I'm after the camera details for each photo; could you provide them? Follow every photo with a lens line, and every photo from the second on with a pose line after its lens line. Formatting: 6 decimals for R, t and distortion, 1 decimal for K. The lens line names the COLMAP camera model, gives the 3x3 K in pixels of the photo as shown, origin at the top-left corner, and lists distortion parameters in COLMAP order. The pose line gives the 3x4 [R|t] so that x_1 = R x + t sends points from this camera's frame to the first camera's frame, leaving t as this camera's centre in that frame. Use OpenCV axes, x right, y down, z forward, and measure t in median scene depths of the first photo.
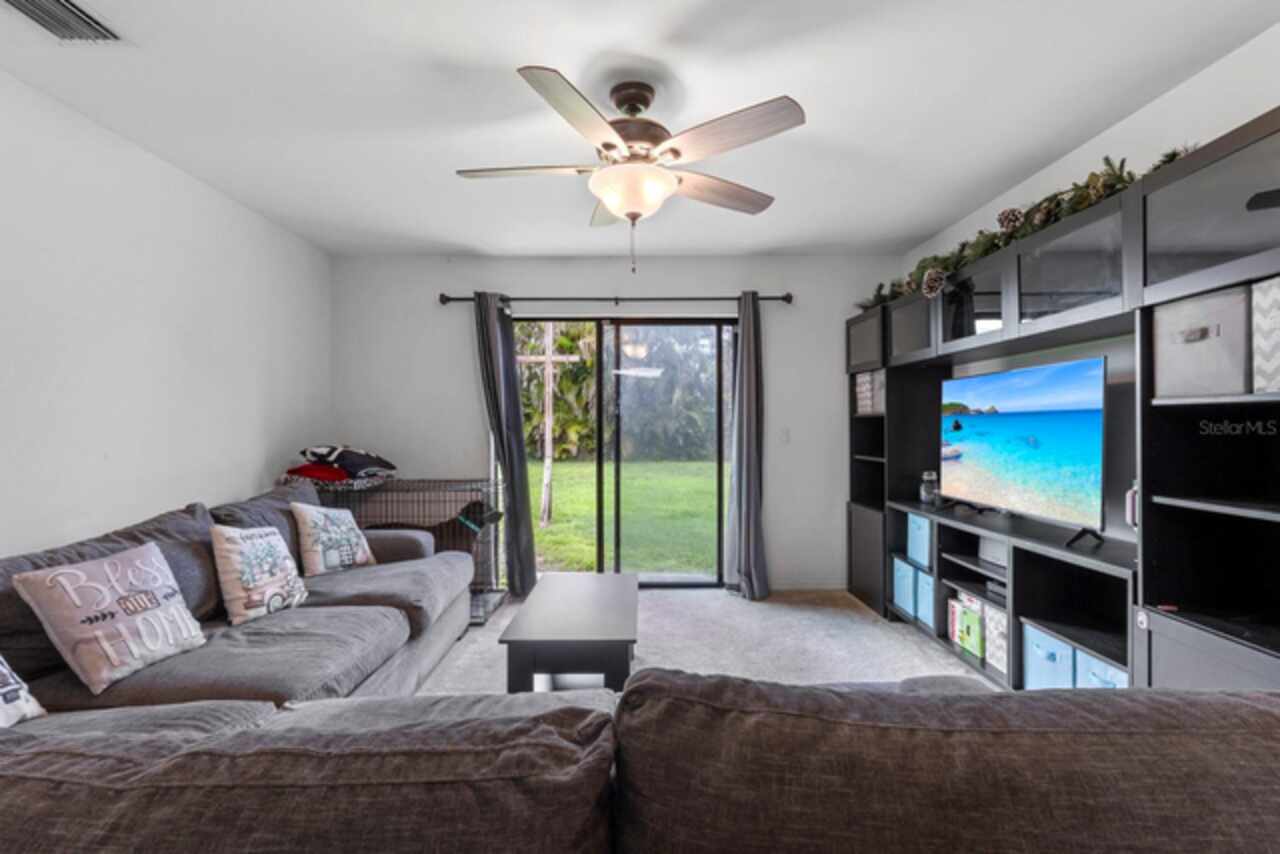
lens RADIAL K [[594.8, 0, 646.2], [0, 594.8, 425.8], [0, 0, 1]] dist [0.001199, 0.001381]
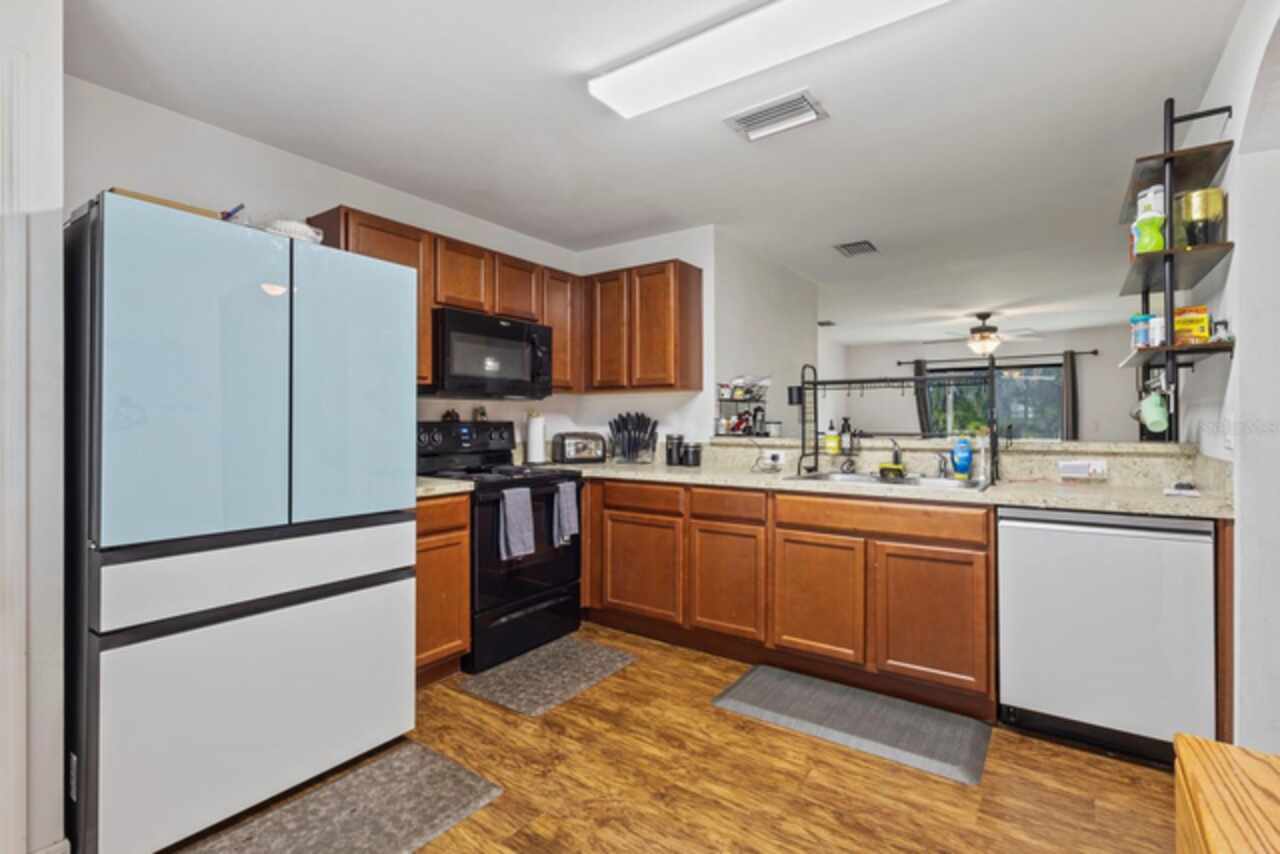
lens RADIAL K [[594.8, 0, 639.9], [0, 594.8, 423.9], [0, 0, 1]] dist [0.001199, 0.001381]
pose [[0.803895, 0.002144, -0.594767, 0.201922], [-0.001281, 0.999997, 0.001873, 0.009269], [0.594770, -0.000744, 0.803896, -1.353464]]
